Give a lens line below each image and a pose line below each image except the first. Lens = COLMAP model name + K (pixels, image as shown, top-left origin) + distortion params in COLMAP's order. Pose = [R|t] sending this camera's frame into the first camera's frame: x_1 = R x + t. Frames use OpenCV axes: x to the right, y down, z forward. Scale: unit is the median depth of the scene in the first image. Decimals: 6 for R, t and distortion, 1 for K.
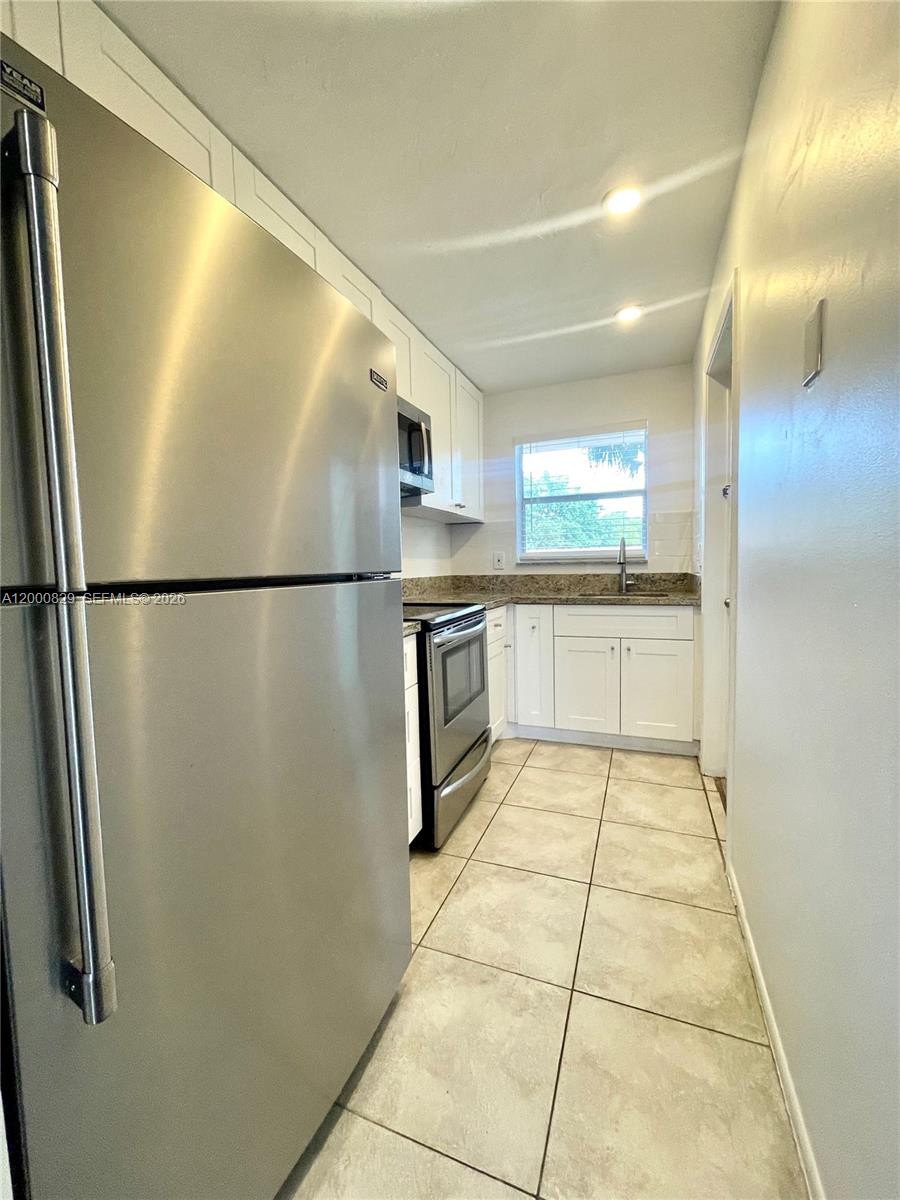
lens RADIAL K [[483.1, 0, 450.0], [0, 483.1, 600.0], [0, 0, 1]] dist [-0.010057, 0.000051]
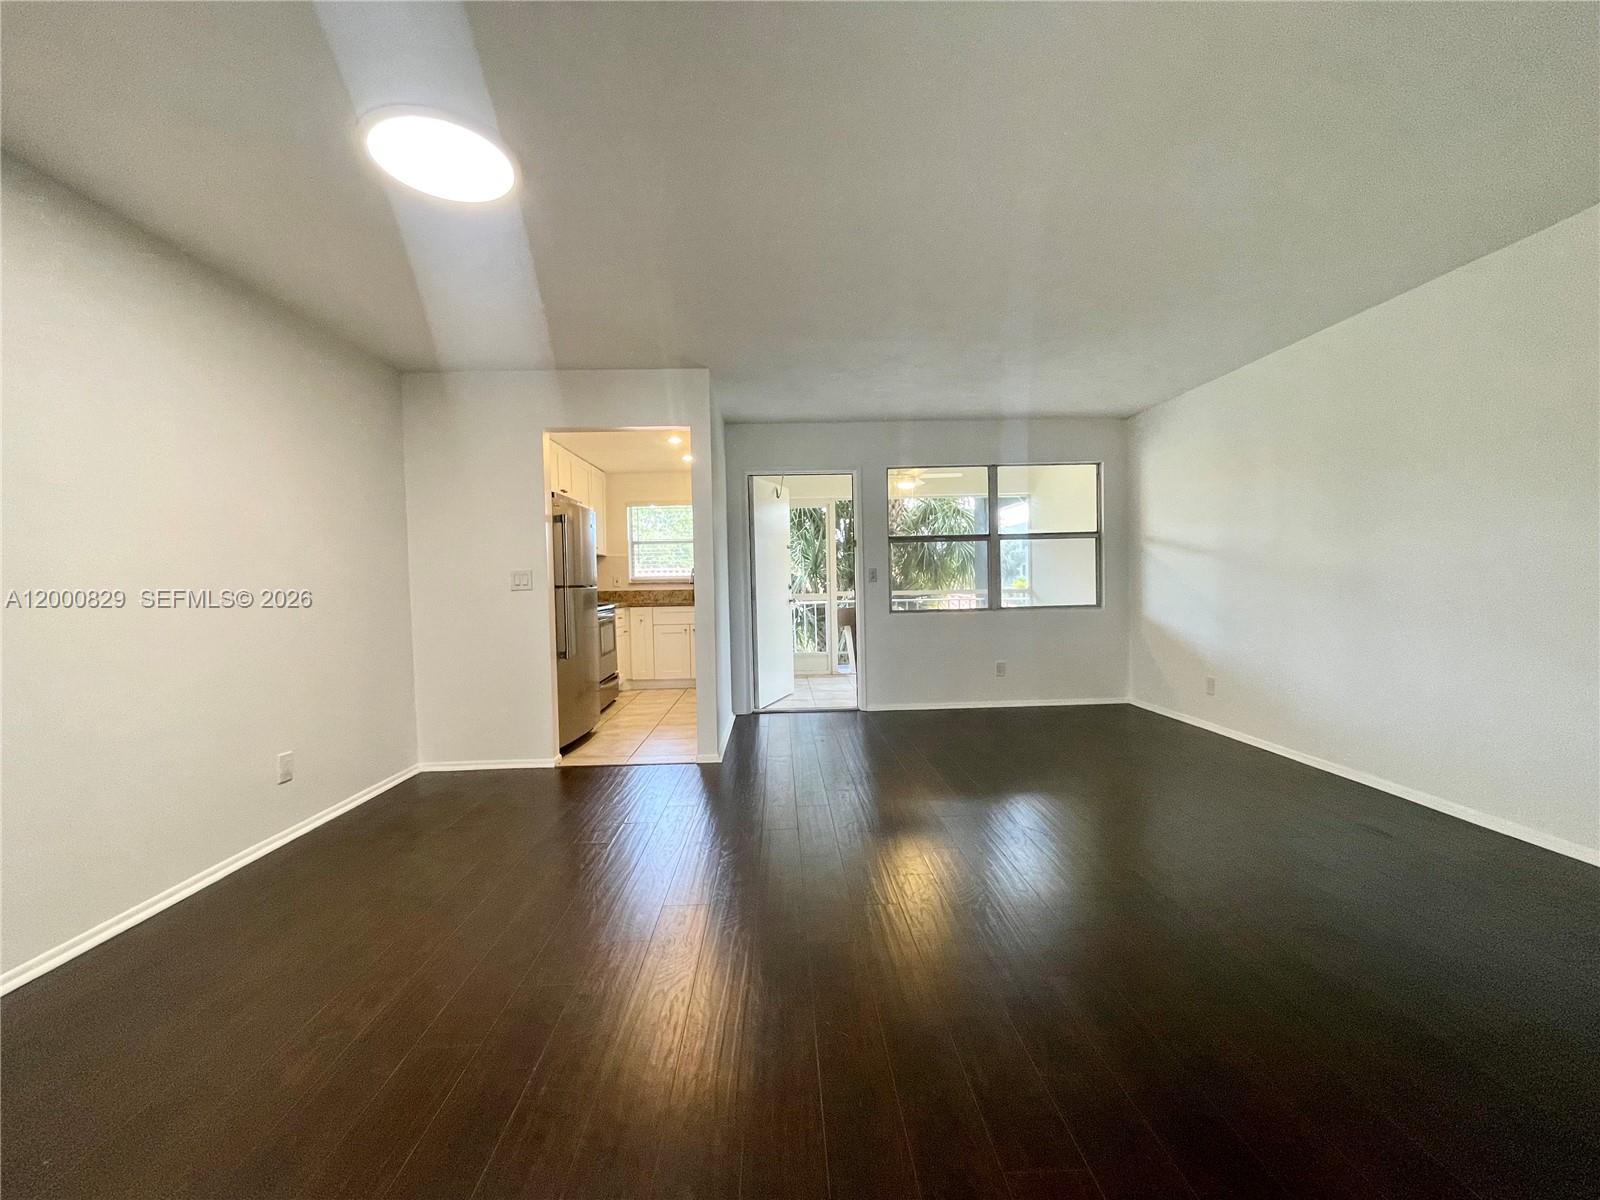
lens RADIAL K [[644.1, 0, 800.0], [0, 644.1, 600.0], [0, 0, 1]] dist [-0.010057, 0.000051]
pose [[0.913741, -0.007449, 0.406230, -0.246566], [0.028537, 0.998539, -0.045878, 0.108793], [-0.405295, 0.053513, 0.912619, -1.357054]]
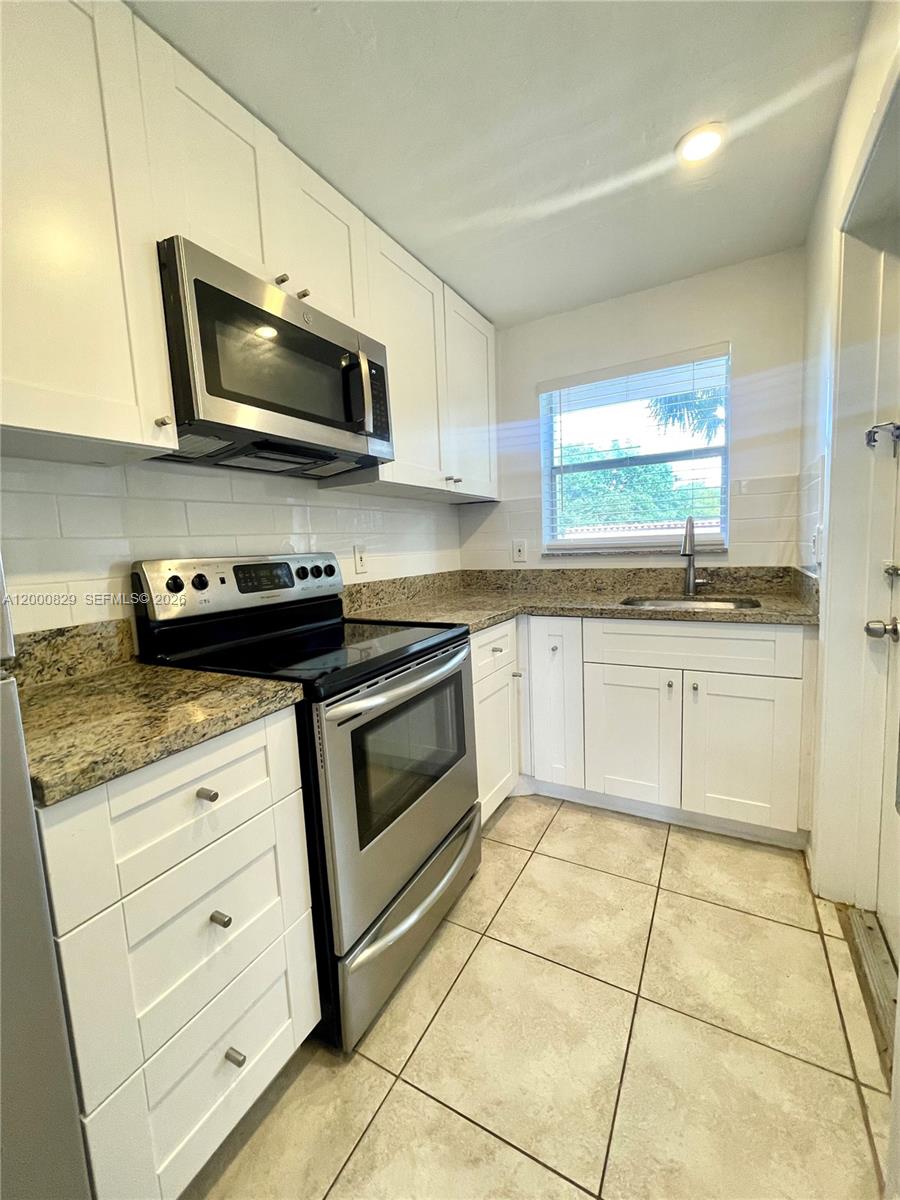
lens RADIAL K [[481.8, 0, 450.0], [0, 481.8, 600.0], [0, 0, 1]] dist [-0.008333, 0.000121]
pose [[0.990930, -0.004692, -0.134295, 0.118717], [0.010769, 0.998949, 0.044561, -0.048877], [0.133944, -0.045603, 0.989939, 0.289354]]
